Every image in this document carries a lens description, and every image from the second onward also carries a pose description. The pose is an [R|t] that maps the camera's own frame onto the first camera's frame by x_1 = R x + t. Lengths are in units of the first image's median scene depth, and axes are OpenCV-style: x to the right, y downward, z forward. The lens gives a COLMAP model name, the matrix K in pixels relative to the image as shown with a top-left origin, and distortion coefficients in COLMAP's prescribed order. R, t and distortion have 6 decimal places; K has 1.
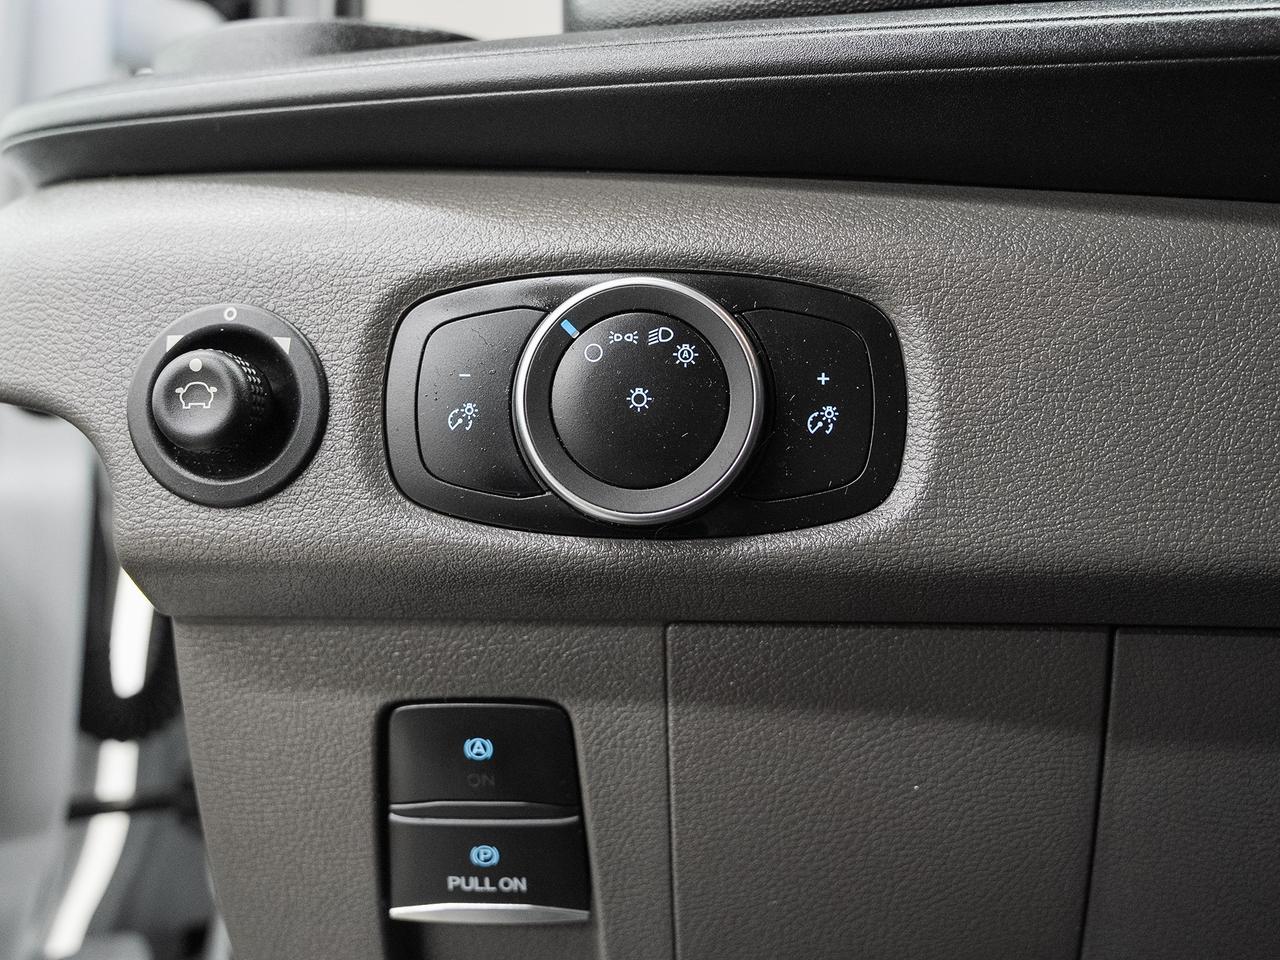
lens RADIAL K [[887.1, 0, 640.0], [0, 887.1, 480.0], [0, 0, 1]] dist [0.008945, 0.001084]
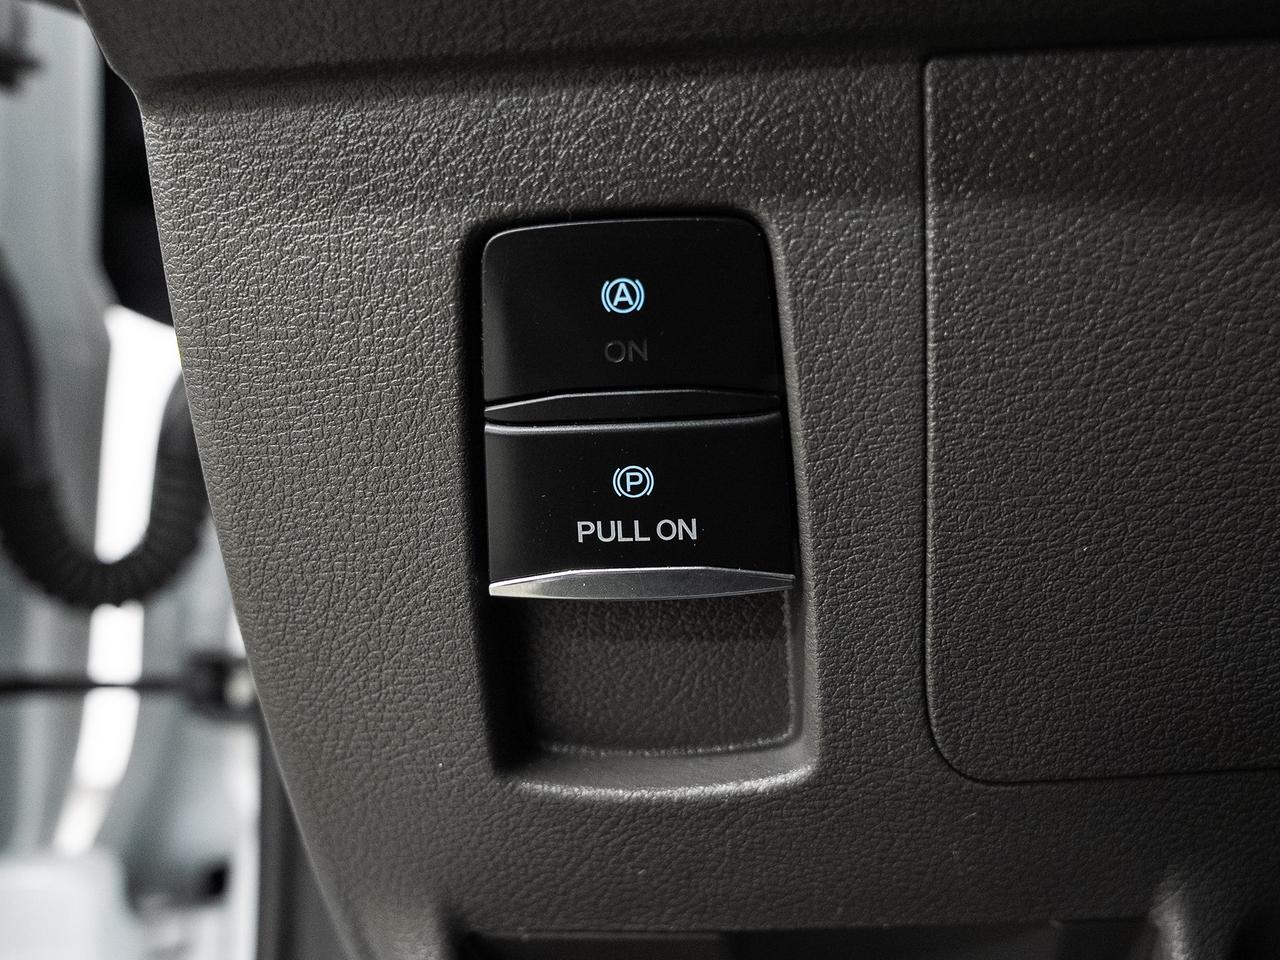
lens RADIAL K [[887.1, 0, 640.0], [0, 887.1, 480.0], [0, 0, 1]] dist [0.008945, 0.001084]
pose [[0.999087, -0.036644, -0.021985, -0.160186], [0.036266, 0.999192, -0.017351, 0.445282], [0.022603, 0.016538, 0.999608, 0.369061]]
